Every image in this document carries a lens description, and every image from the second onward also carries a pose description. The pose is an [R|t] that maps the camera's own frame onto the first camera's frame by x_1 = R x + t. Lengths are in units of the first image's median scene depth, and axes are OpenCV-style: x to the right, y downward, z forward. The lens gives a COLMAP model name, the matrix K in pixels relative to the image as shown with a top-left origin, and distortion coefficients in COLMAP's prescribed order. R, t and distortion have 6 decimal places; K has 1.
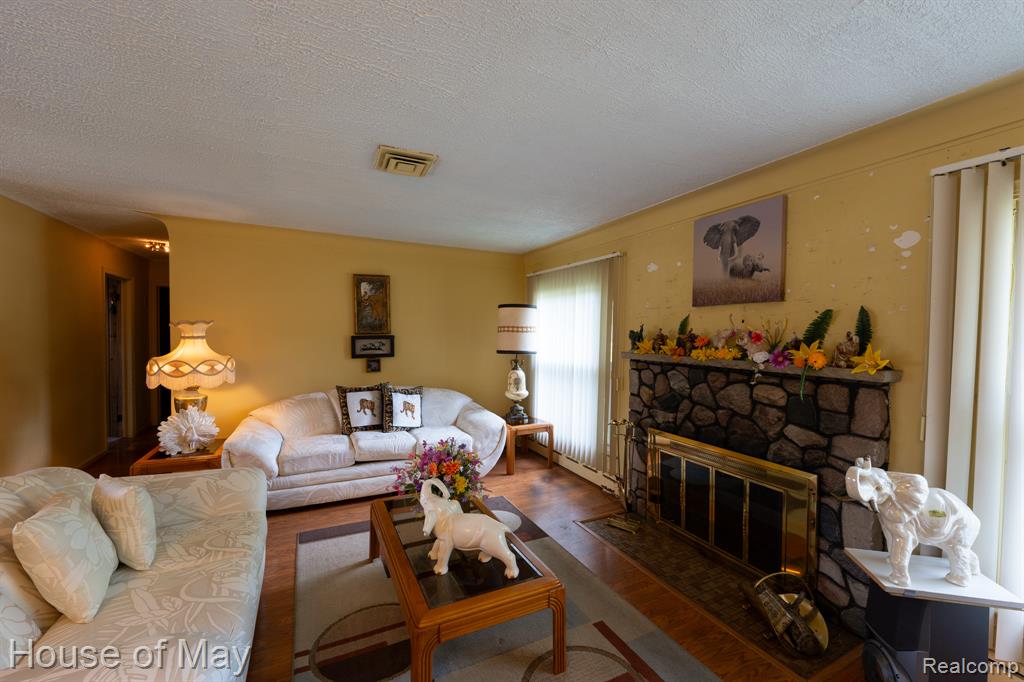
lens RADIAL K [[411.6, 0, 515.5], [0, 411.6, 343.0], [0, 0, 1]] dist [0.003477, -0.000362]
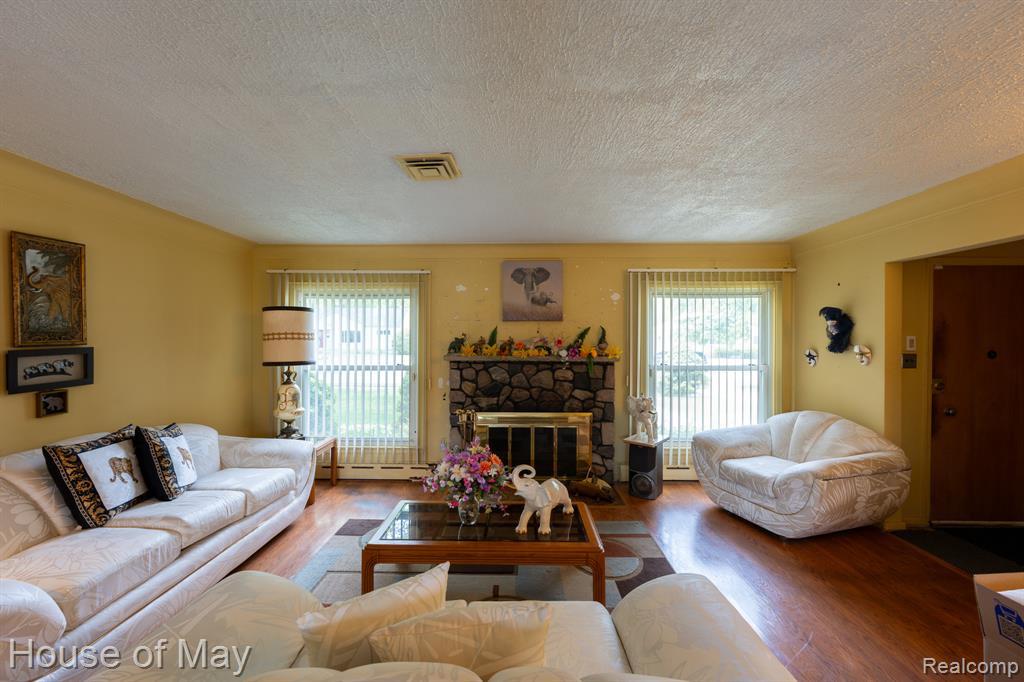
lens RADIAL K [[411.6, 0, 514.5], [0, 411.6, 342.5], [0, 0, 1]] dist [0.003477, -0.000362]
pose [[0.466134, -0.017148, 0.884548, -0.729306], [0.025224, 0.999663, 0.006087, -0.018979], [-0.884355, 0.019474, 0.466409, 0.265466]]
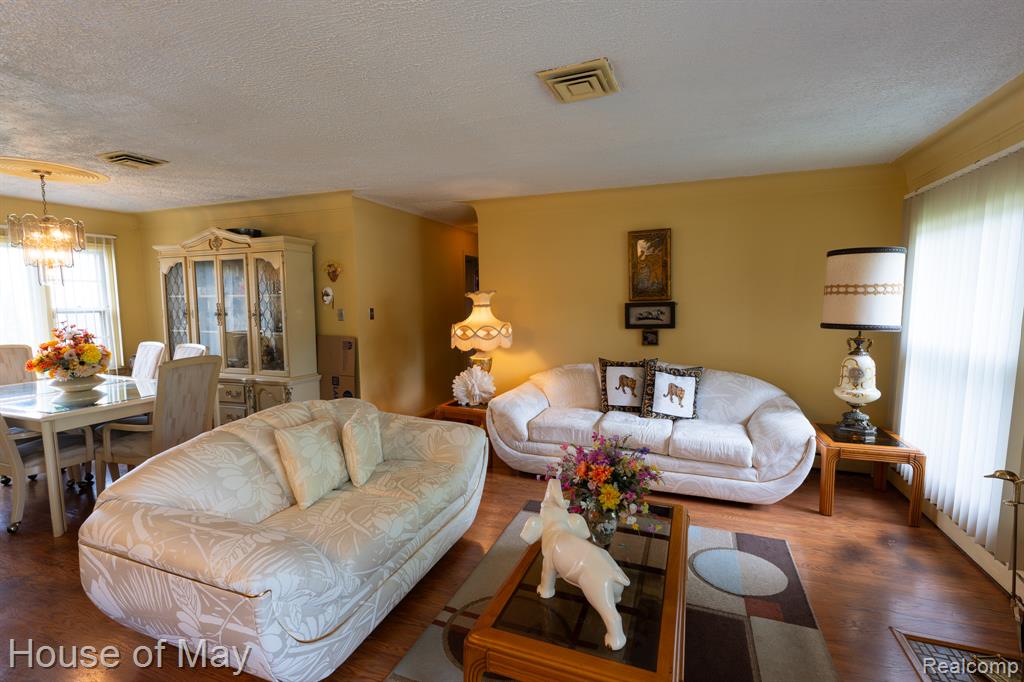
lens RADIAL K [[464.1, 0, 514.8], [0, 464.1, 342.9], [0, 0, 1]] dist [0.004599, -0.003331]
pose [[0.673473, 0.052601, -0.737338, 0.233934], [-0.002752, 0.997637, 0.068656, 0.000037], [0.739207, -0.044209, 0.672026, 0.199789]]
